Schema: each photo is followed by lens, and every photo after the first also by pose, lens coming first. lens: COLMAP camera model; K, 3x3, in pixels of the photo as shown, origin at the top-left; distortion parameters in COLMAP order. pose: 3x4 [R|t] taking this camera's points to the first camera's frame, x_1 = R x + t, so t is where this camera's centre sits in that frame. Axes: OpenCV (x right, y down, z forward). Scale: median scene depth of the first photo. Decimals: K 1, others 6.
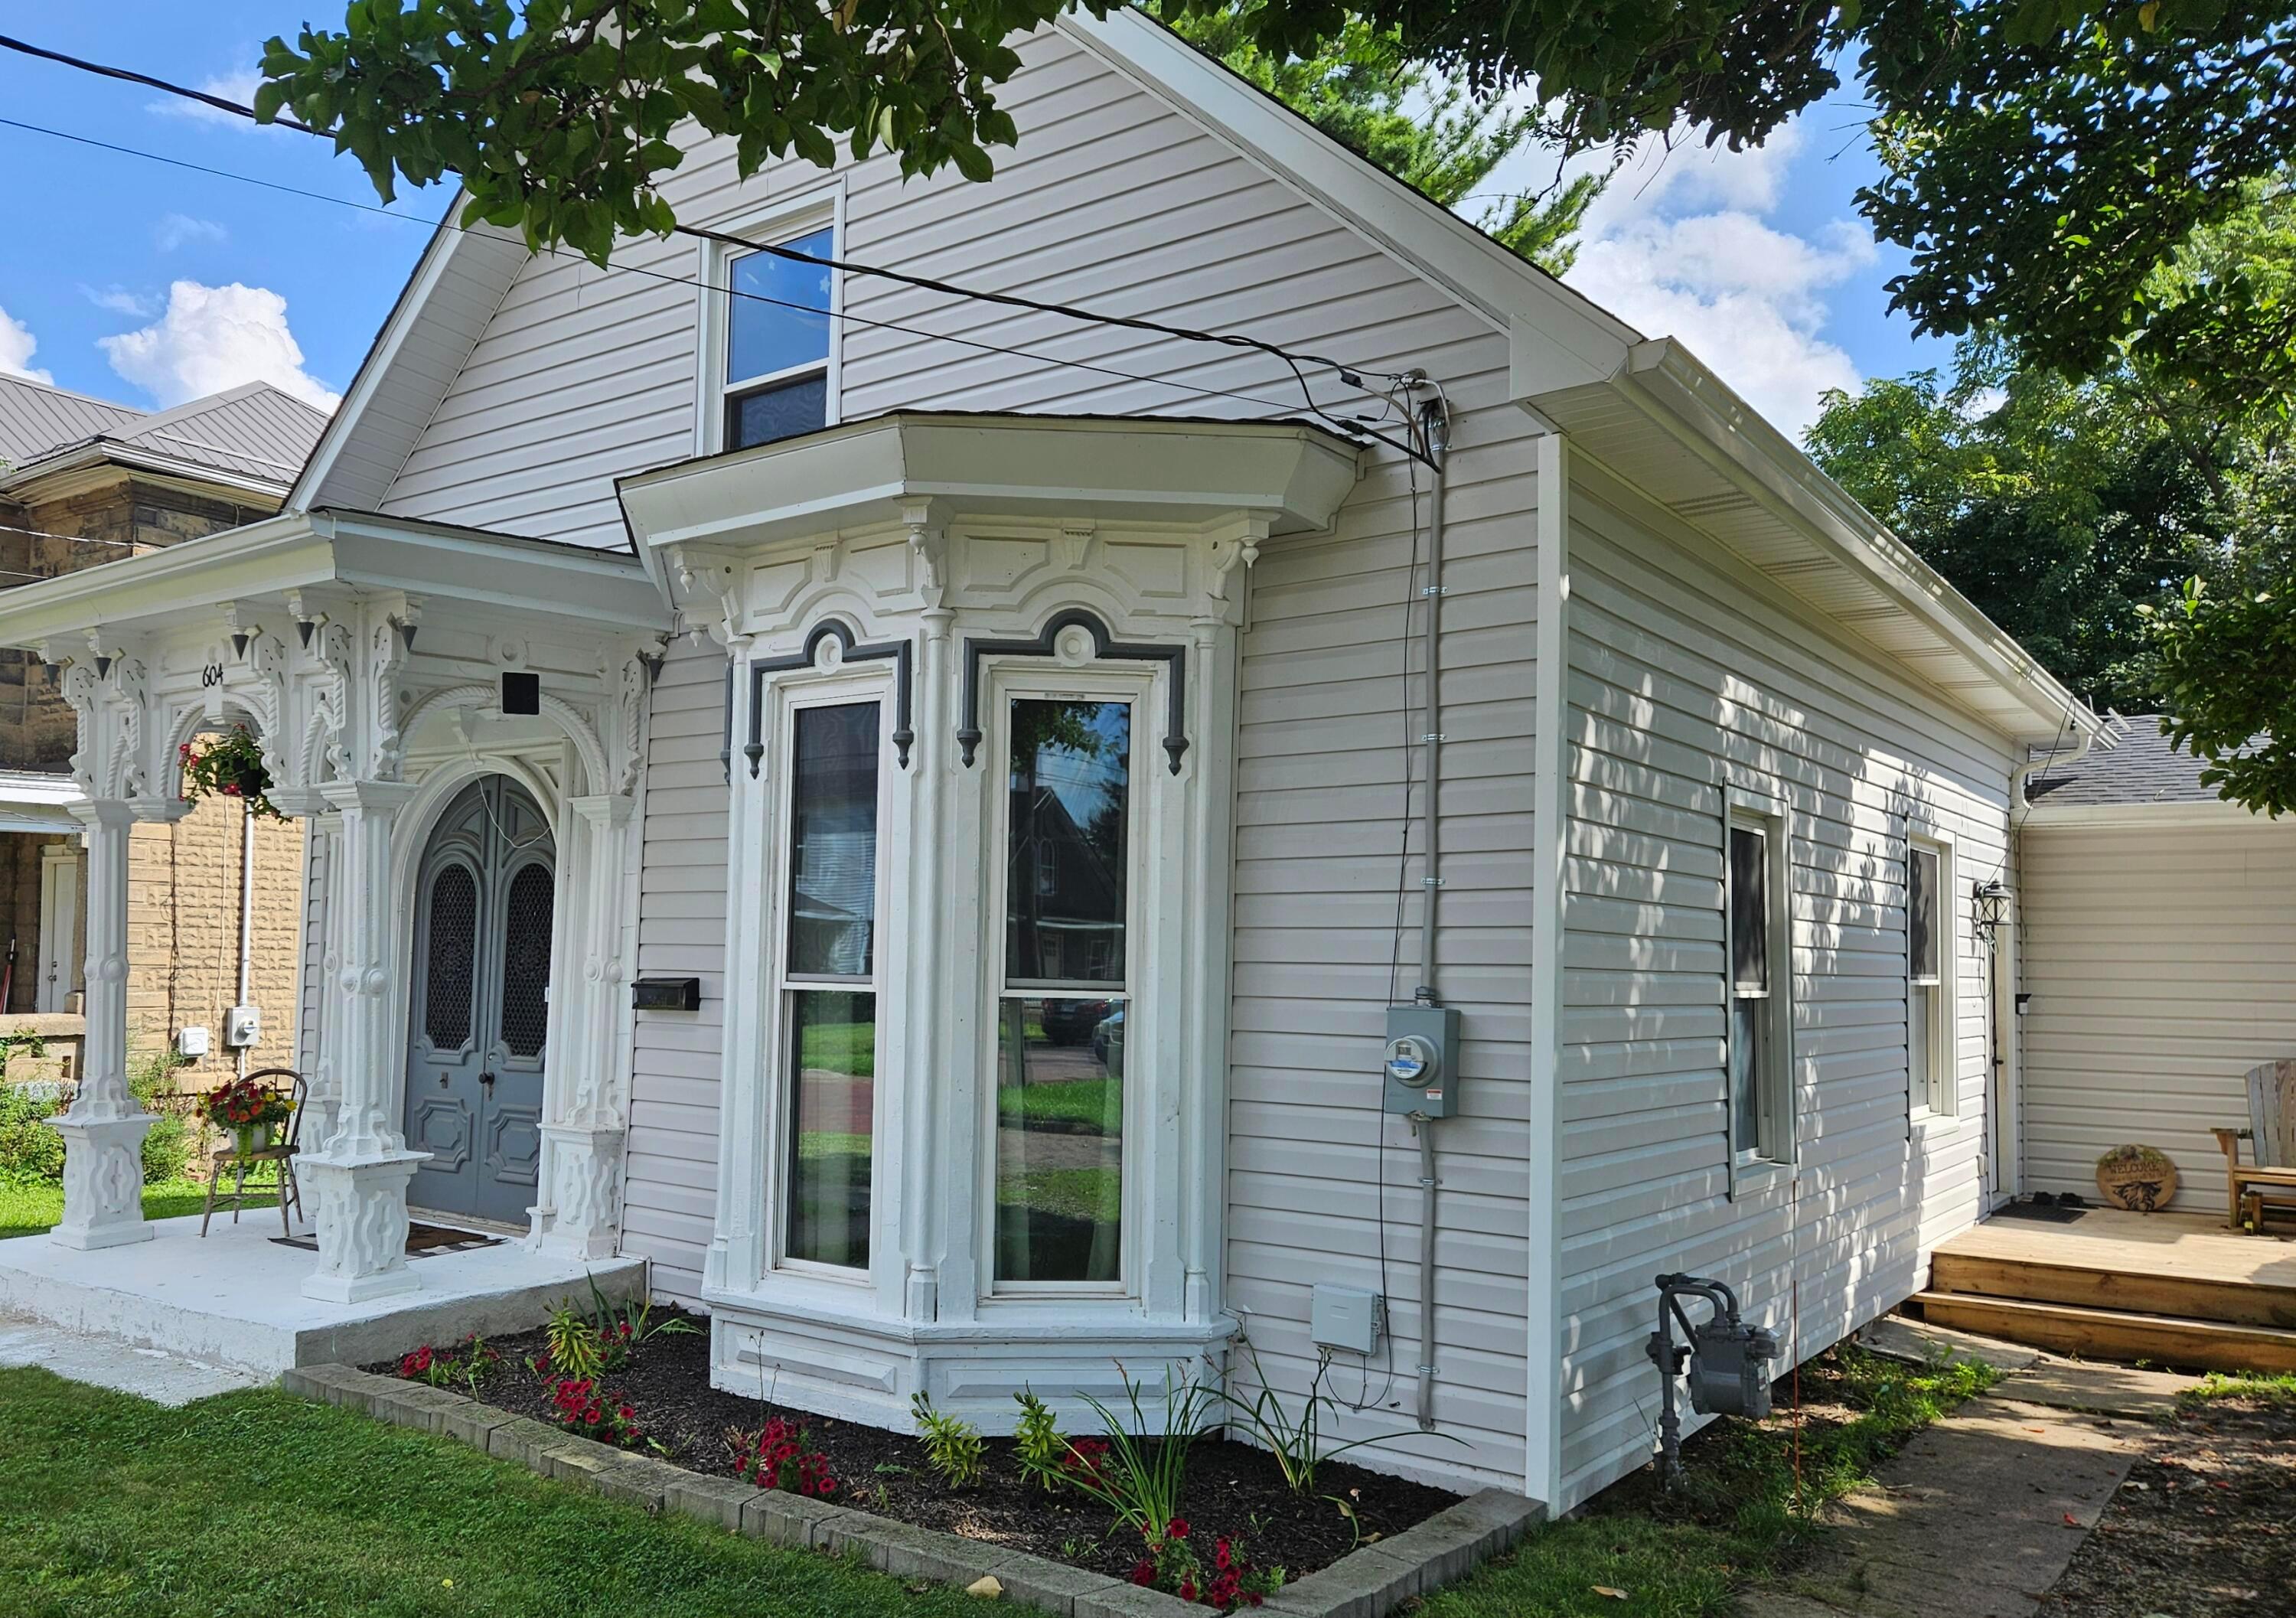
lens RADIAL K [[1773.2, 0, 934.7], [0, 1773.2, 893.7], [0, 0, 1]] dist [0.061664, -0.007130]
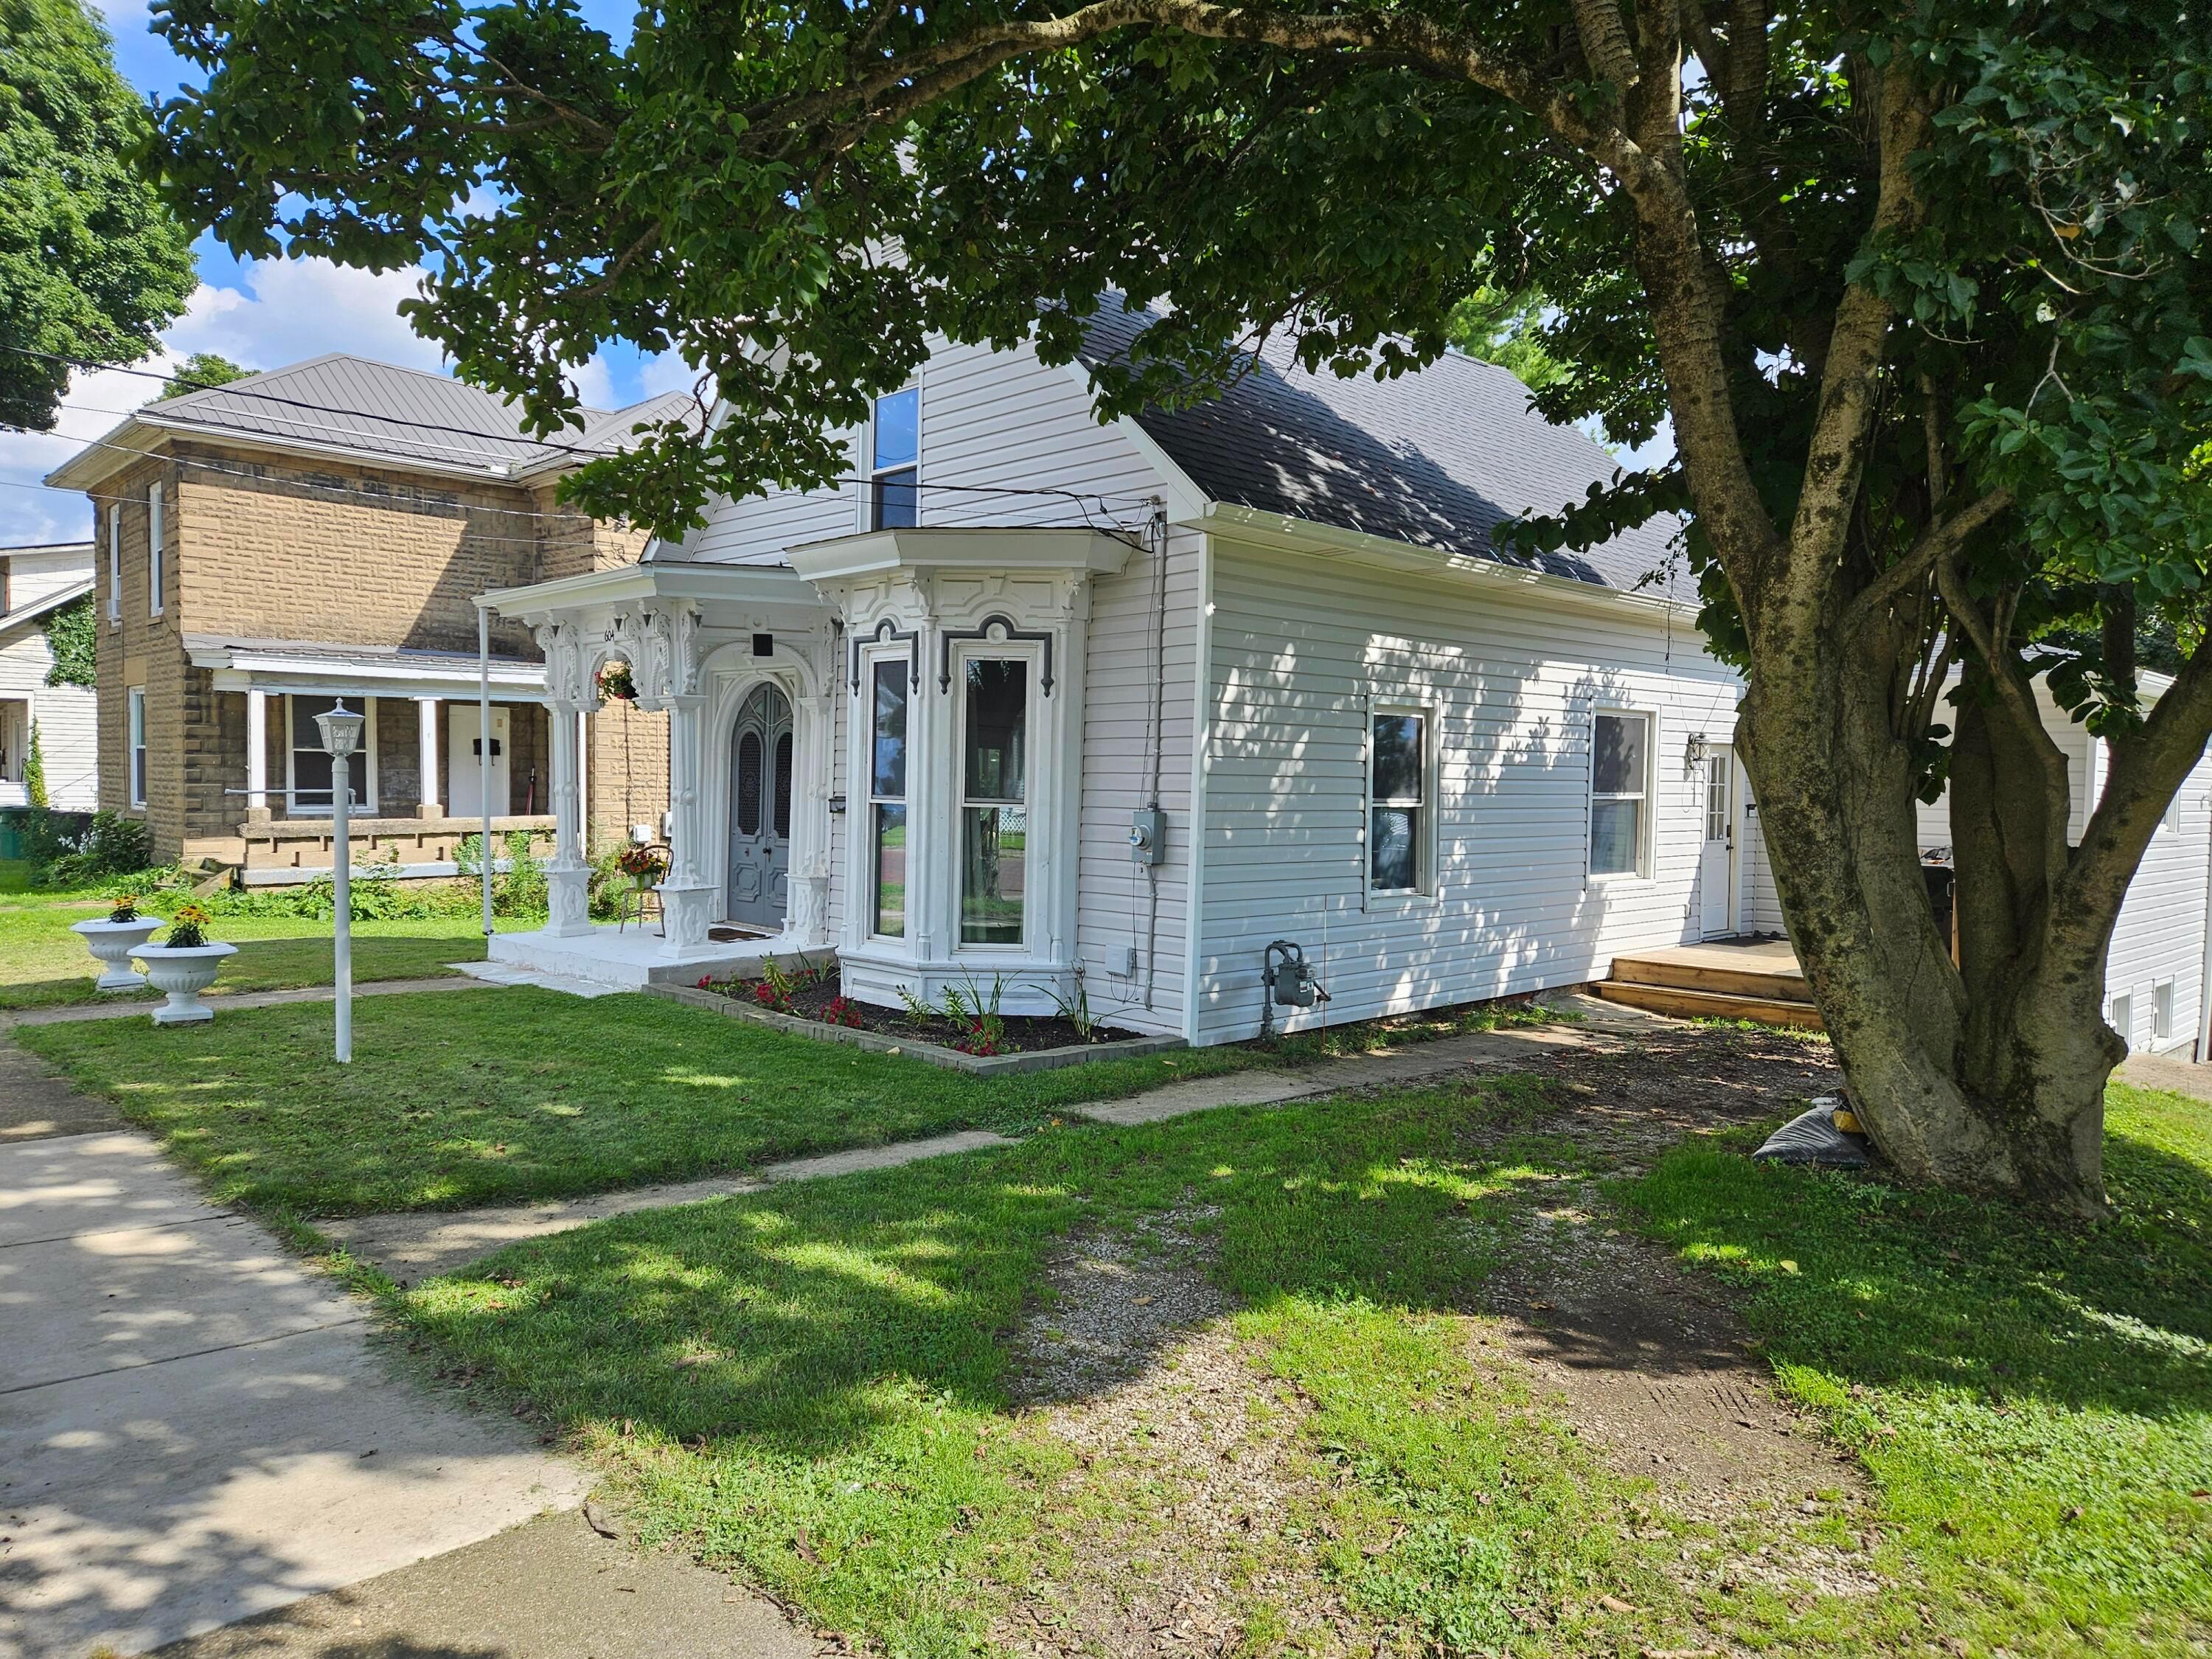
lens RADIAL K [[1473.7, 0, 1091.0], [0, 1473.7, 852.1], [0, 0, 1]] dist [0.086596, -0.065825]
pose [[0.991791, 0.005390, -0.127756, 0.300659], [0.005910, 0.996111, 0.087908, -0.028892], [0.127733, -0.087941, 0.987902, -0.502654]]
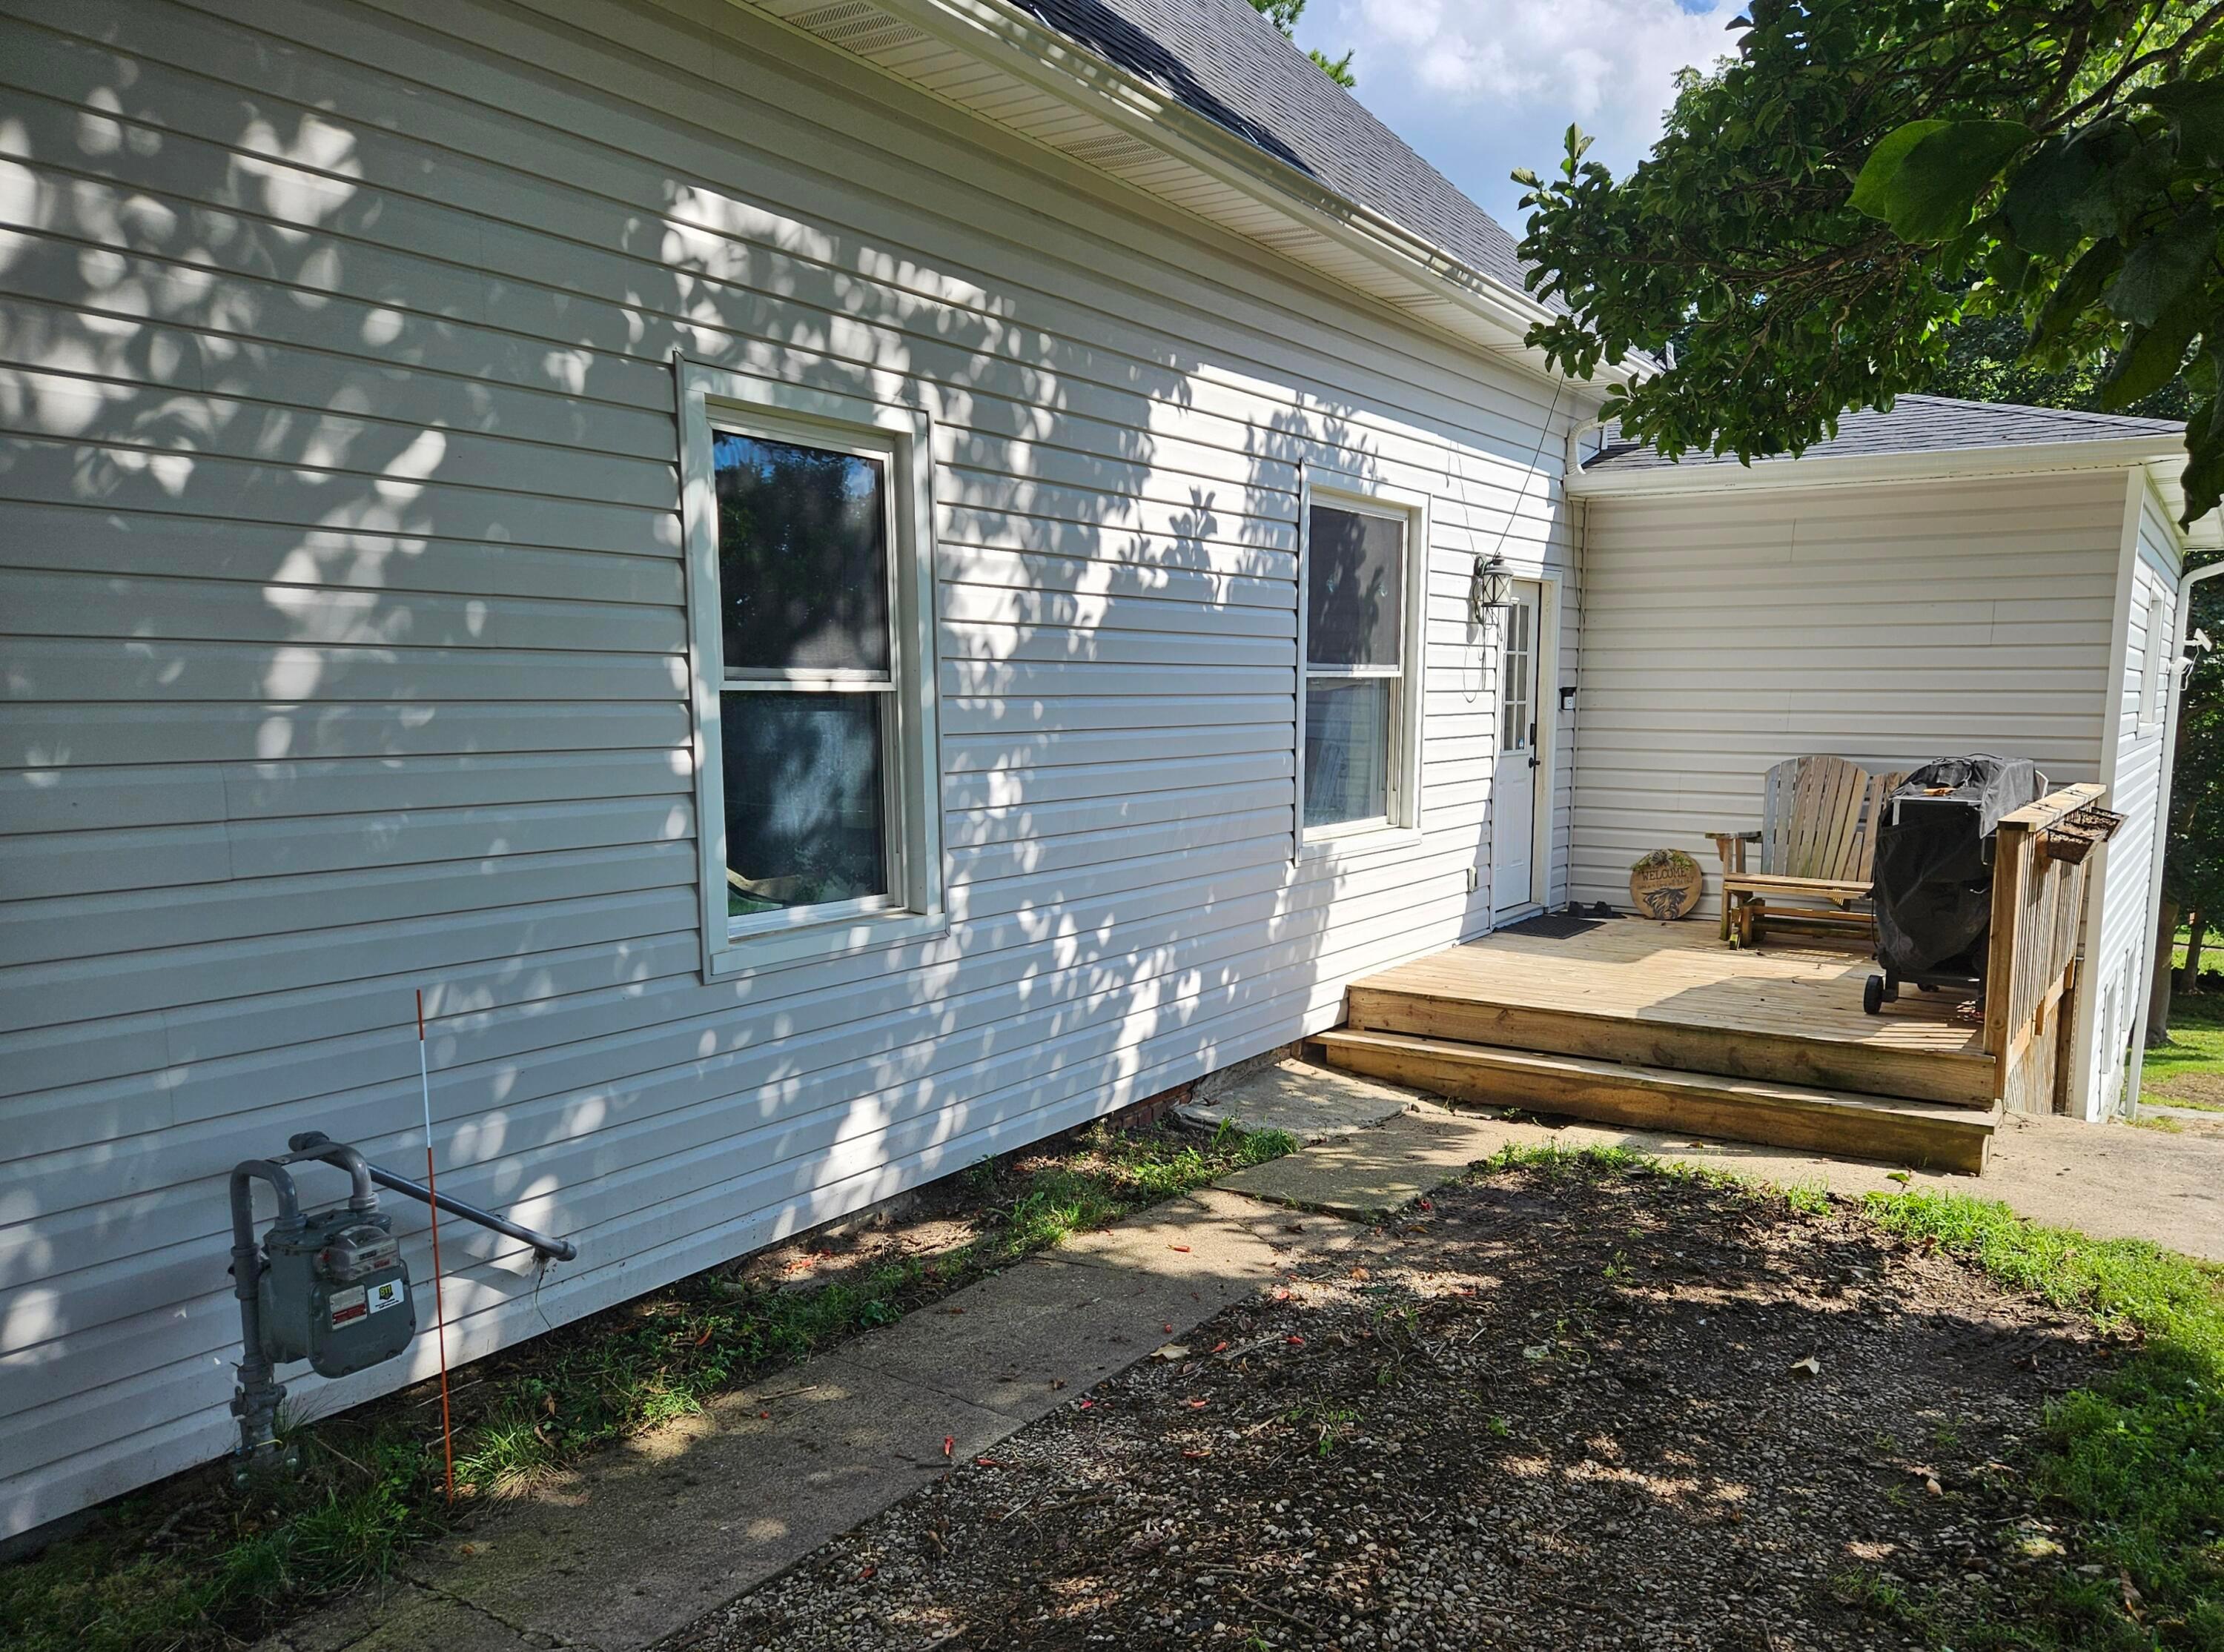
lens RADIAL K [[1566.2, 0, 1110.8], [0, 1566.2, 882.8], [0, 0, 1]] dist [0.057933, -0.000239]
pose [[0.997856, -0.018400, 0.062816, 0.475125], [0.007702, 0.986016, 0.166470, 0.027996], [-0.065000, -0.165630, 0.984044, 0.331408]]
